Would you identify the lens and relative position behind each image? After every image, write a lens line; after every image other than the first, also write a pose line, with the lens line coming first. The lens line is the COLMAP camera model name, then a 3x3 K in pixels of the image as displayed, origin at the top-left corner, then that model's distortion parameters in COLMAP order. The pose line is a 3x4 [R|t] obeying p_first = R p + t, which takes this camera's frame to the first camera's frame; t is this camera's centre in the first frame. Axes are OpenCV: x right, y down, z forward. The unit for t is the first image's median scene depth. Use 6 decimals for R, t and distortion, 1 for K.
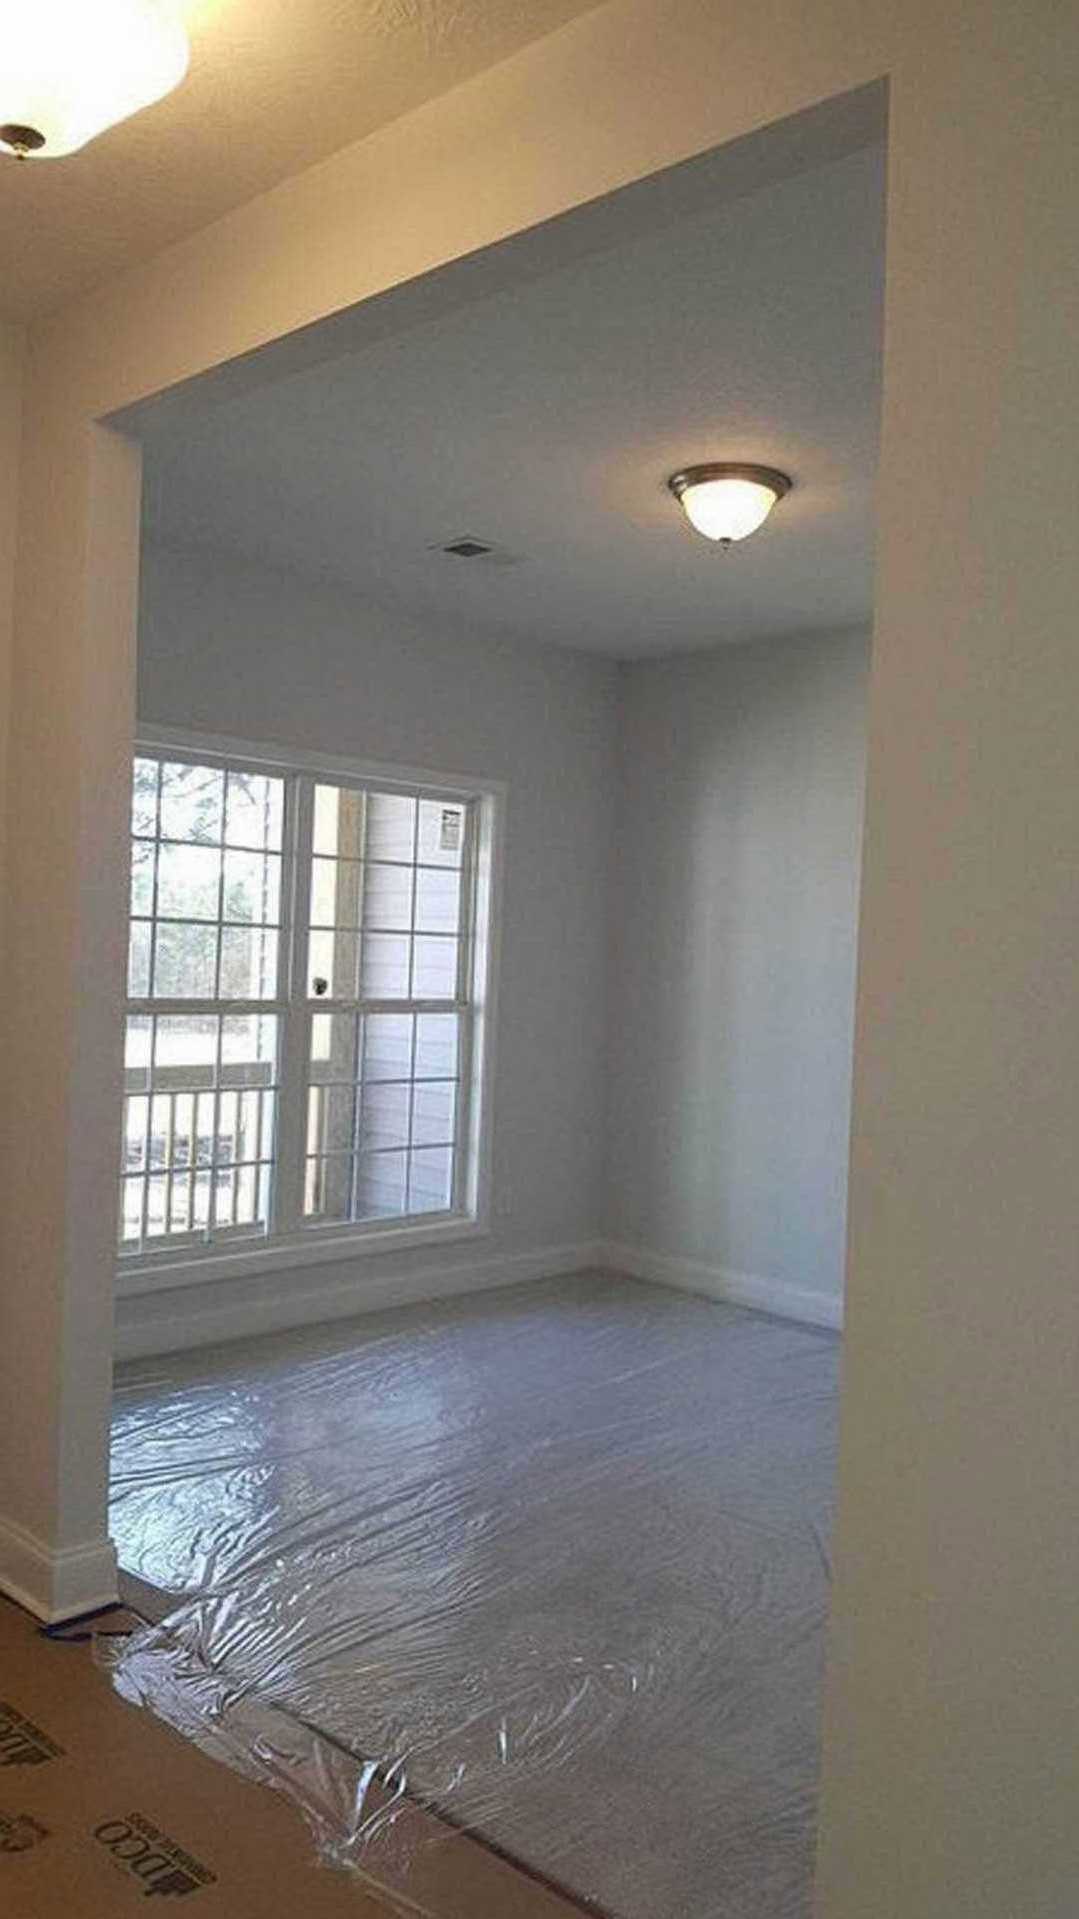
lens RADIAL K [[1388.6, 0, 539.5], [0, 1388.6, 959.5], [0, 0, 1]] dist [0.010641, 0.001053]
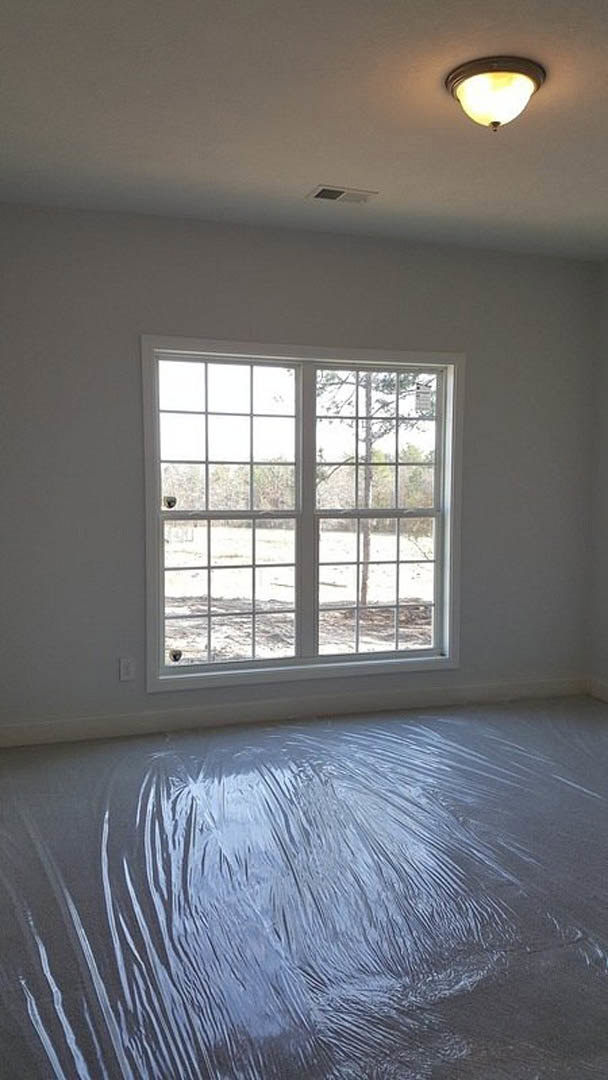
lens RADIAL K [[781.5, 0, 304.0], [0, 781.5, 540.0], [0, 0, 1]] dist [0.010641, 0.001053]
pose [[0.886521, 0.013846, -0.462482, 0.215320], [0.018879, 0.997637, 0.066057, 0.005007], [0.462304, -0.067292, 0.884165, 0.215426]]
